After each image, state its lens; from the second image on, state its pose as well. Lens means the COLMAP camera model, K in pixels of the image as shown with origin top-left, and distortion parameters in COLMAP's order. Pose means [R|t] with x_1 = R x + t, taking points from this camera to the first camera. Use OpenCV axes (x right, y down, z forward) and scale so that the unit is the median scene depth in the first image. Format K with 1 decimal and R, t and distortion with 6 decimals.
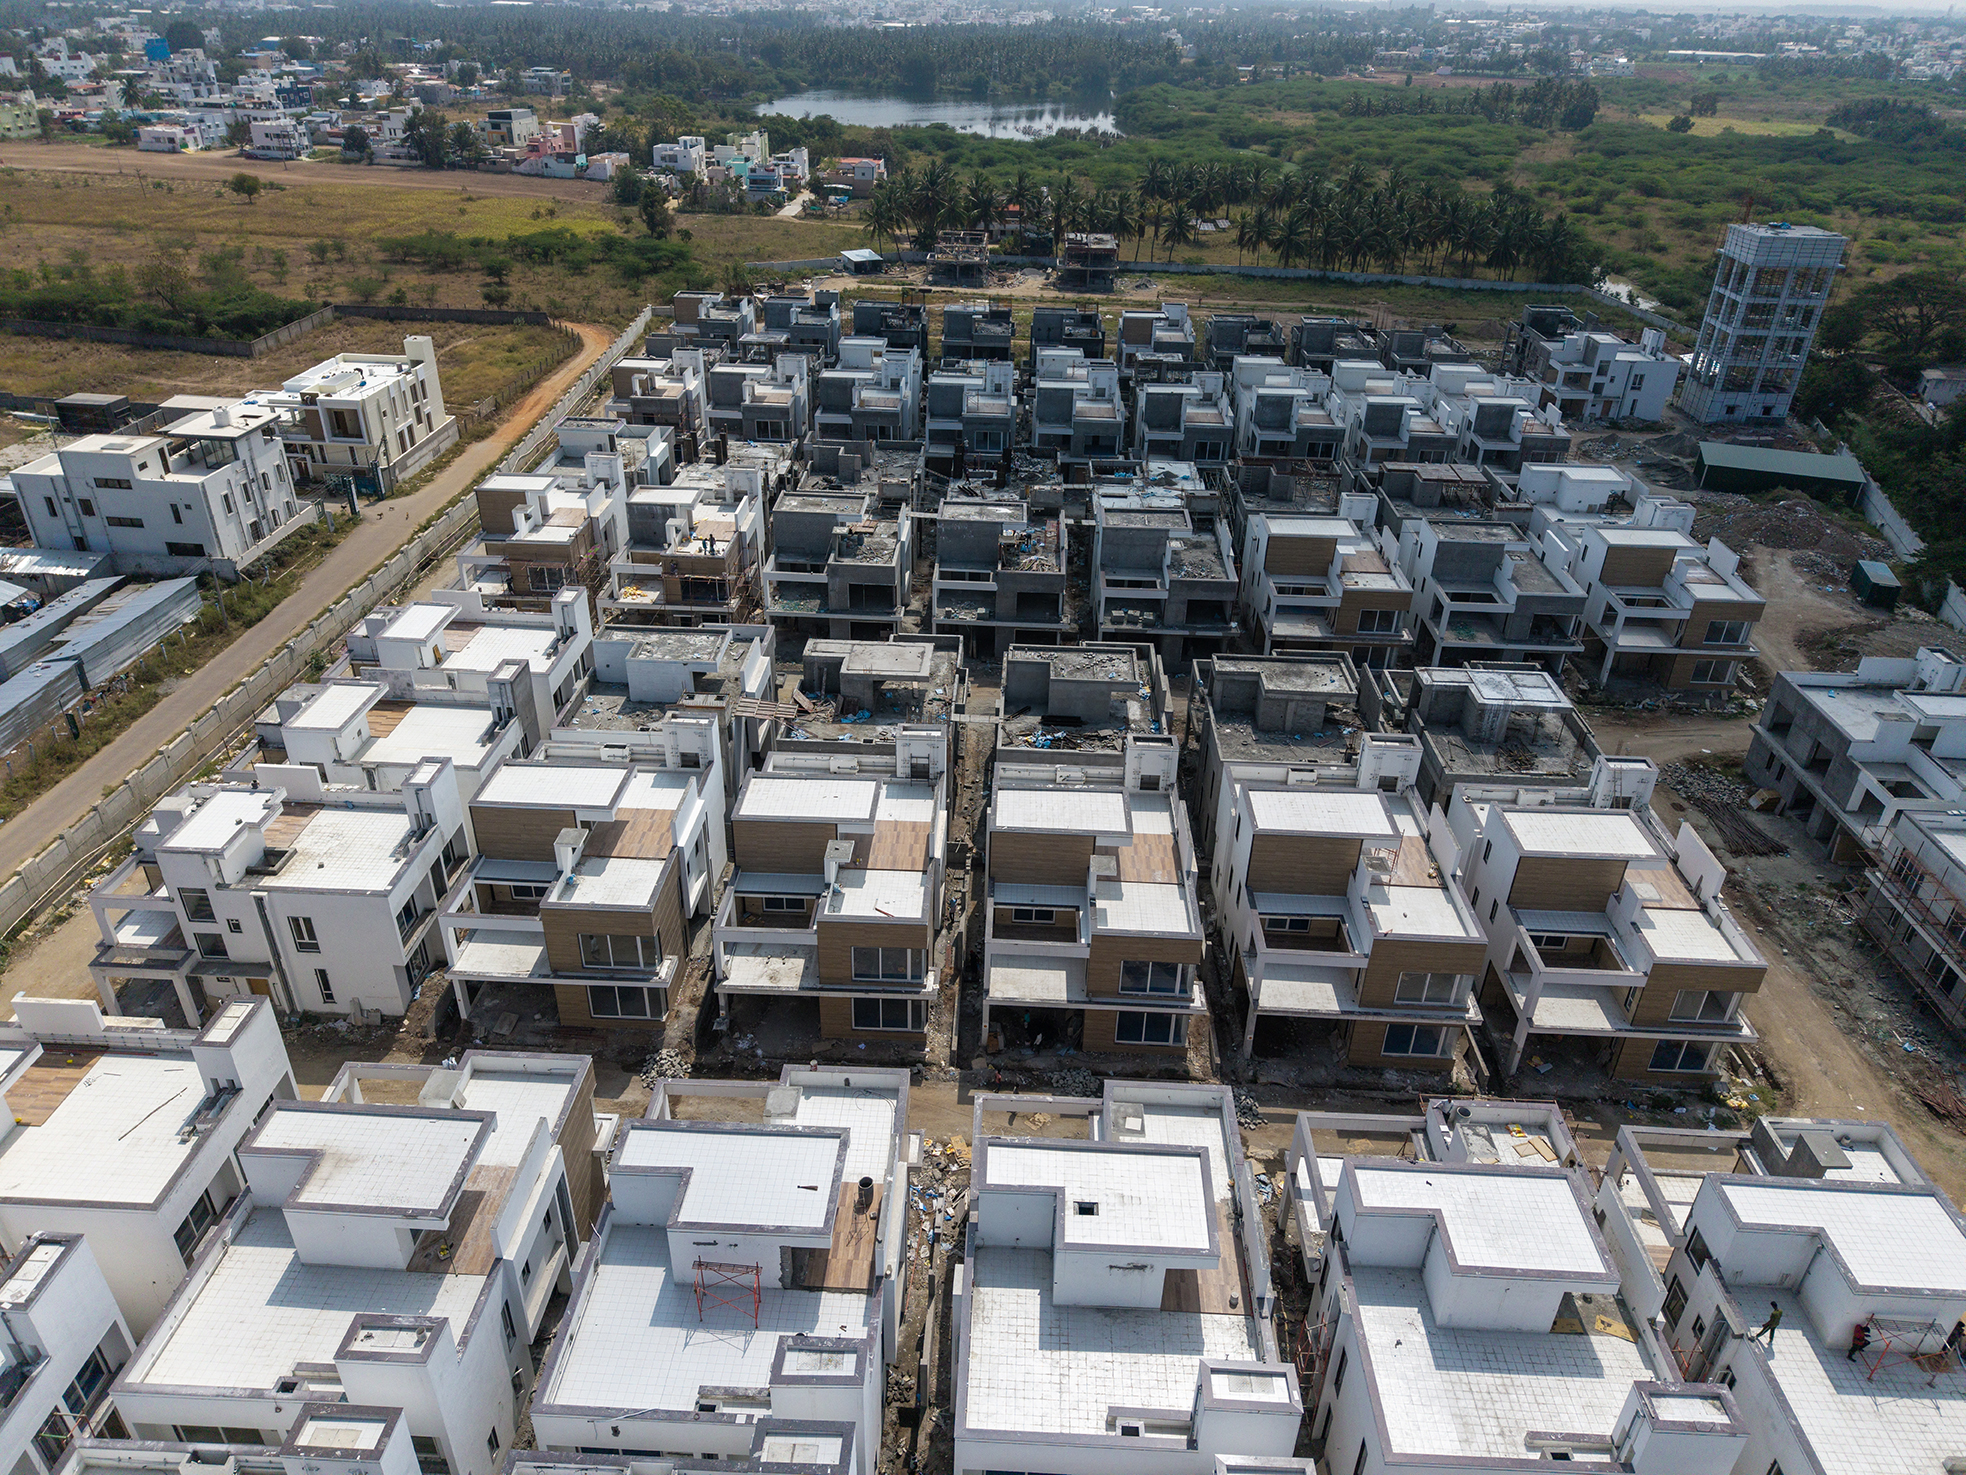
lens RADIAL K [[1326.0, 0, 997.7], [0, 1326.0, 731.1], [0, 0, 1]] dist [0.011981, -0.011434]
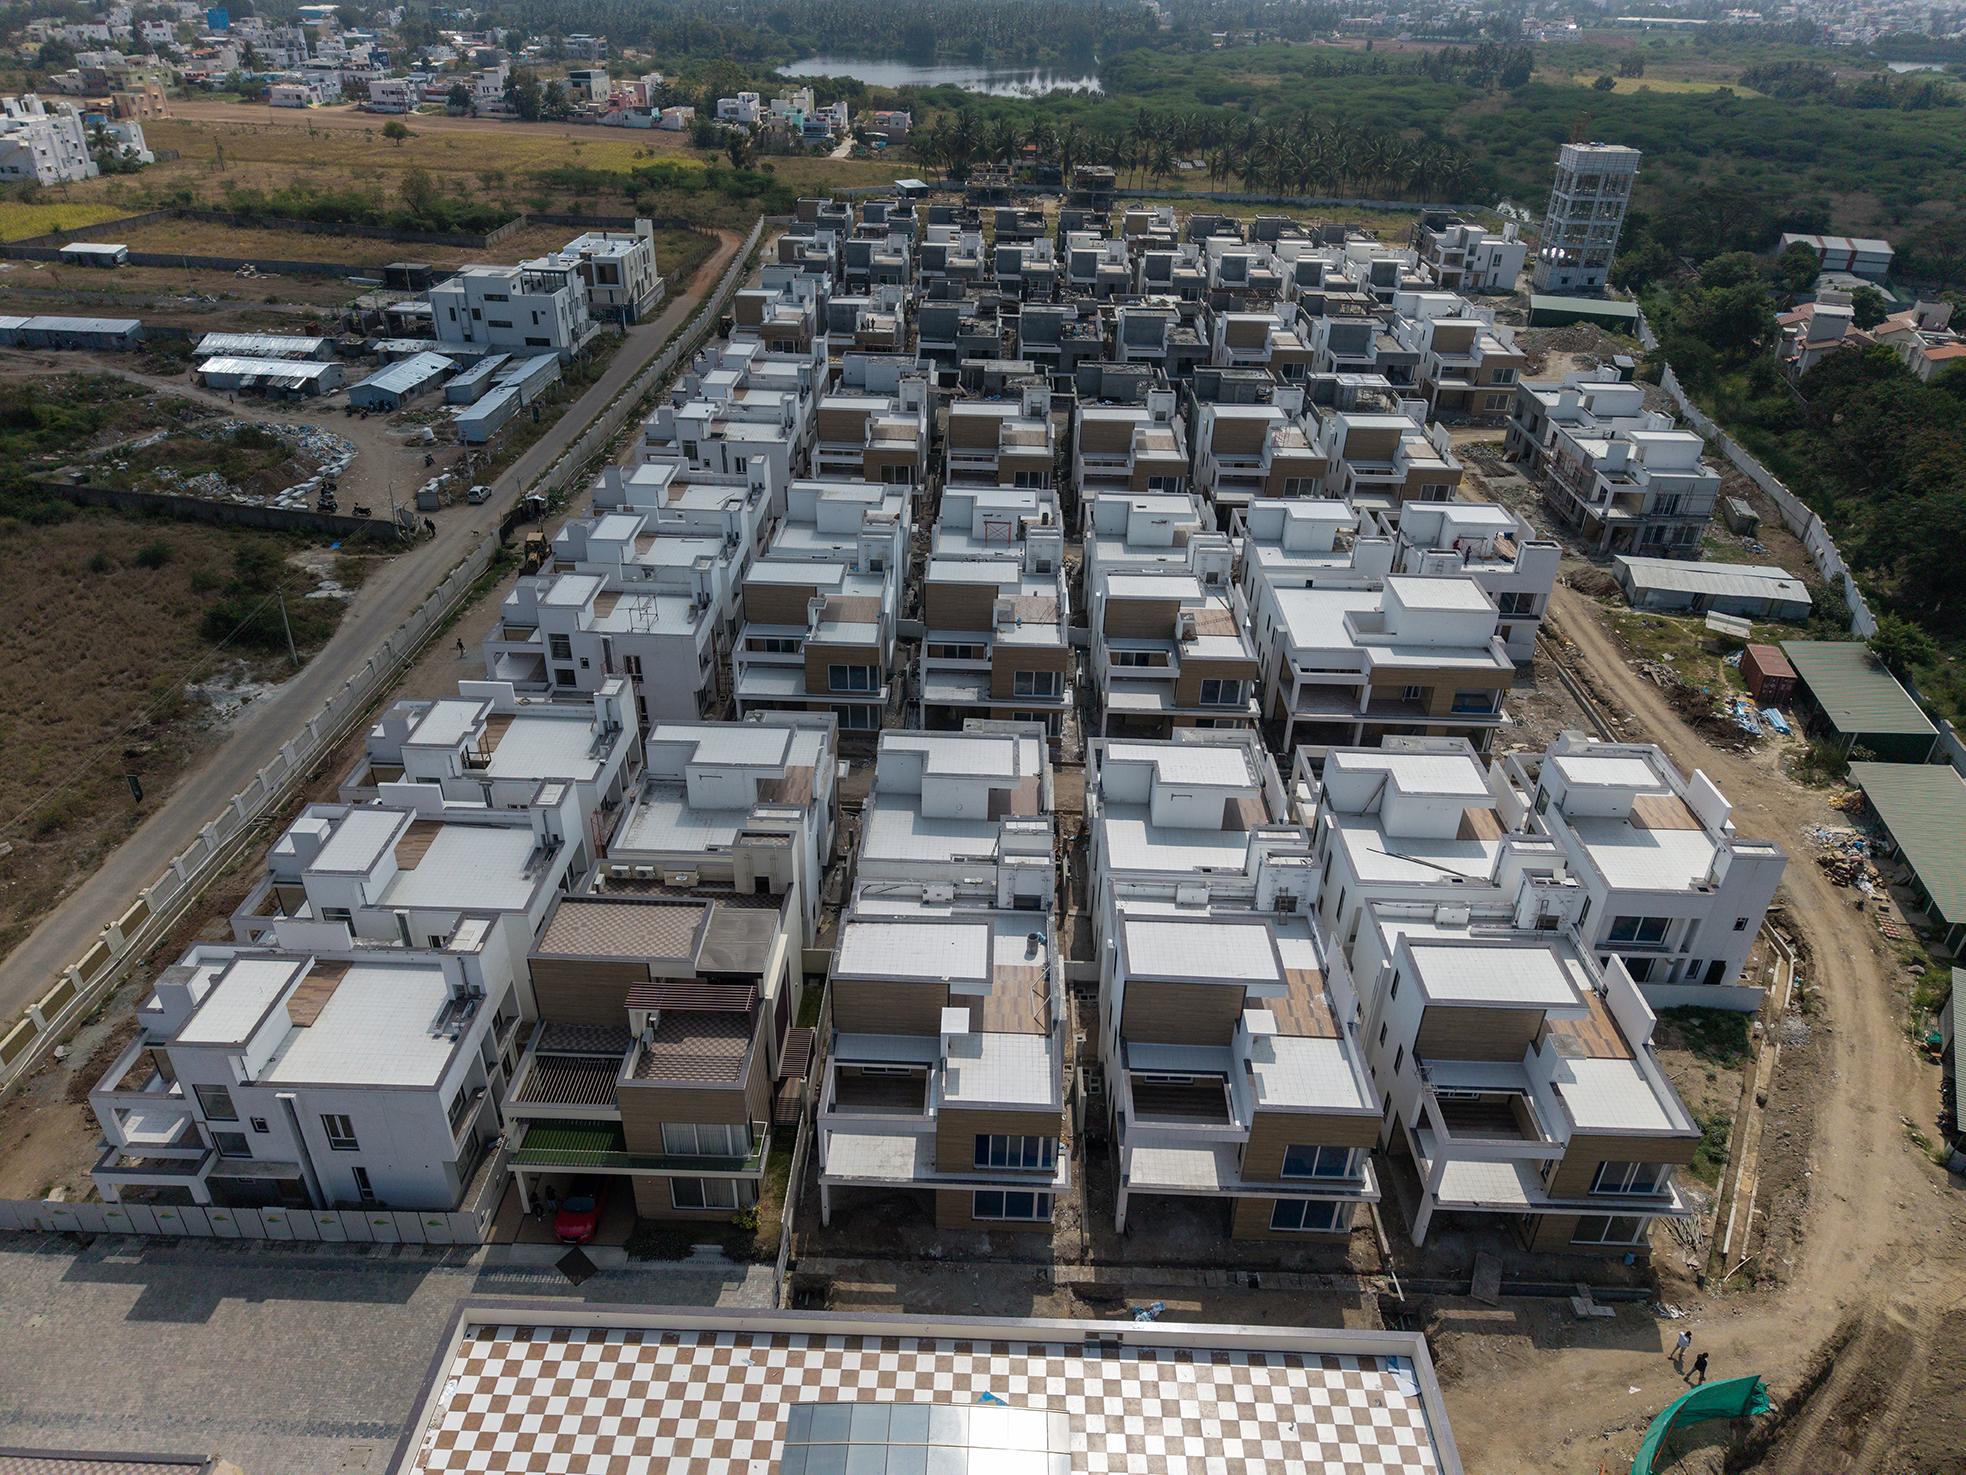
lens RADIAL K [[1332.0, 0, 995.5], [0, 1332.0, 733.8], [0, 0, 1]] dist [0.008415, -0.007534]
pose [[0.999868, -0.008561, 0.013820, -0.061870], [0.008293, 0.999778, 0.019366, 0.189492], [-0.013983, -0.019249, 0.999717, -0.372374]]
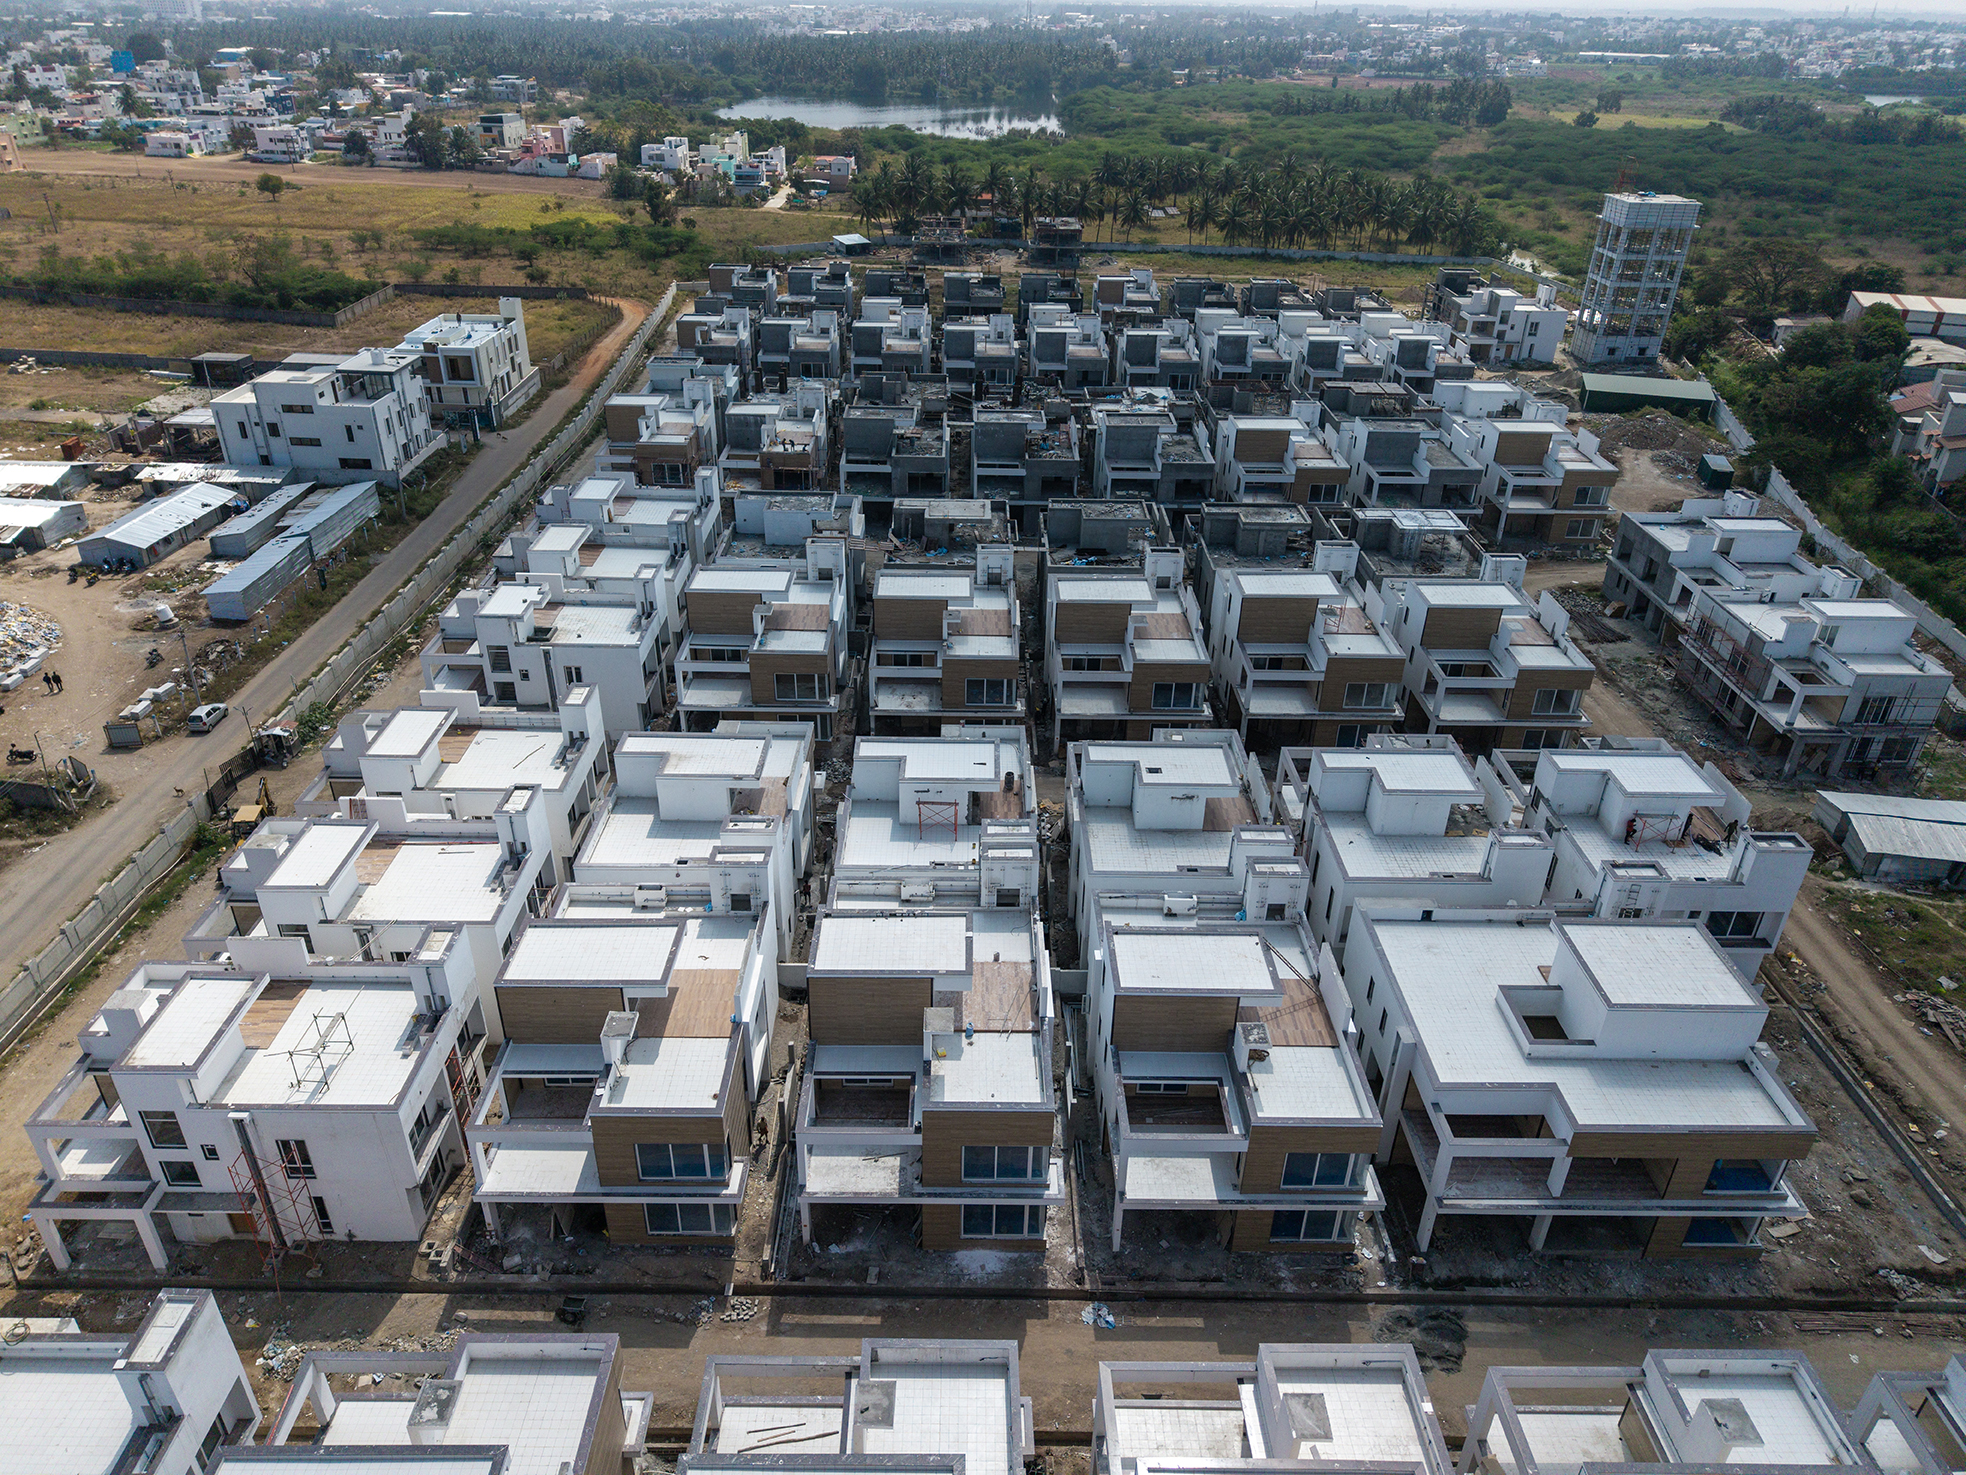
lens RADIAL K [[1326.0, 0, 997.7], [0, 1326.0, 731.1], [0, 0, 1]] dist [0.011981, -0.011434]
pose [[0.998884, -0.026932, 0.038790, -0.047911], [0.027094, 0.999626, -0.003639, 0.082019], [-0.038678, 0.004686, 0.999241, -0.152908]]
